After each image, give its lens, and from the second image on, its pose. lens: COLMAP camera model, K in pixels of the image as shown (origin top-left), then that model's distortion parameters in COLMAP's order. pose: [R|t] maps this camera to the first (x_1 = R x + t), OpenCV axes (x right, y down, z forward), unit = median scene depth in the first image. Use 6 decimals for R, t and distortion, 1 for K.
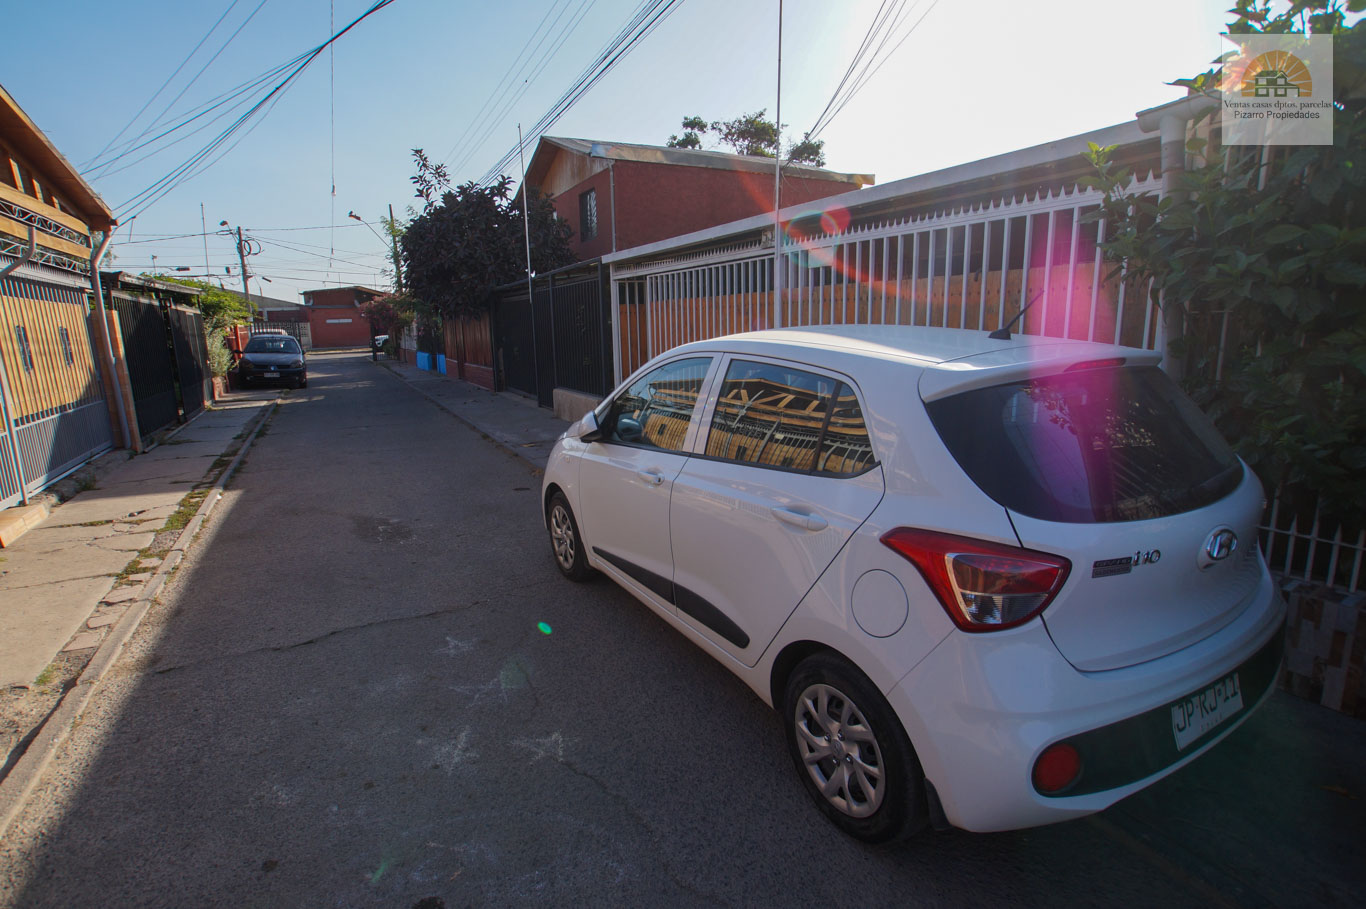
lens RADIAL K [[675.8, 0, 670.2], [0, 675.8, 454.7], [0, 0, 1]] dist [-0.070875, 0.038846]
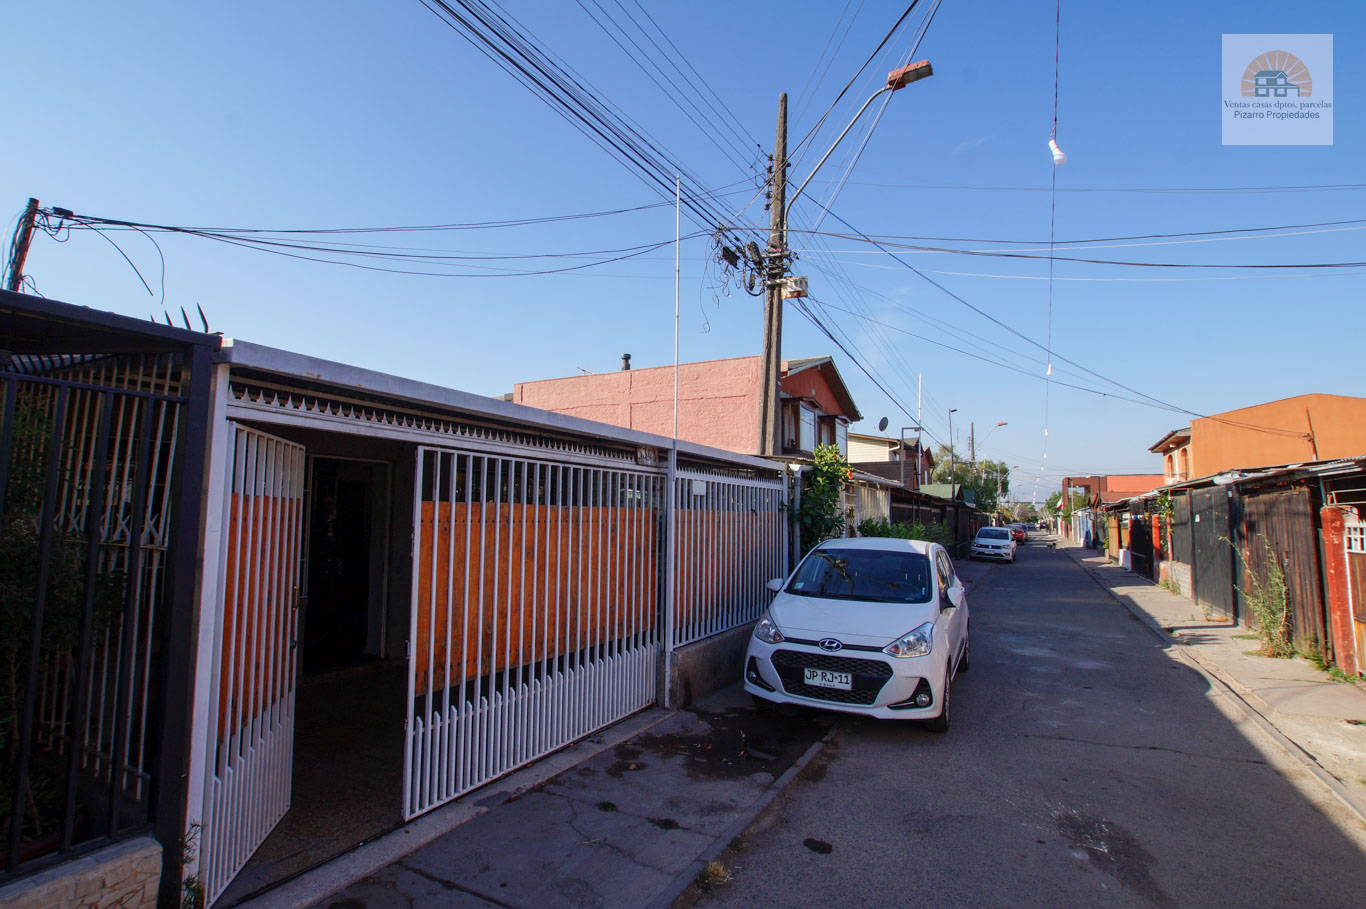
lens RADIAL K [[675.8, 0, 670.2], [0, 675.8, 454.7], [0, 0, 1]] dist [-0.070875, 0.038846]
pose [[-0.563693, 0.088212, 0.821261, -0.752827], [0.164676, 0.986322, 0.007089, -0.347994], [-0.809402, 0.139238, -0.570509, 1.650900]]
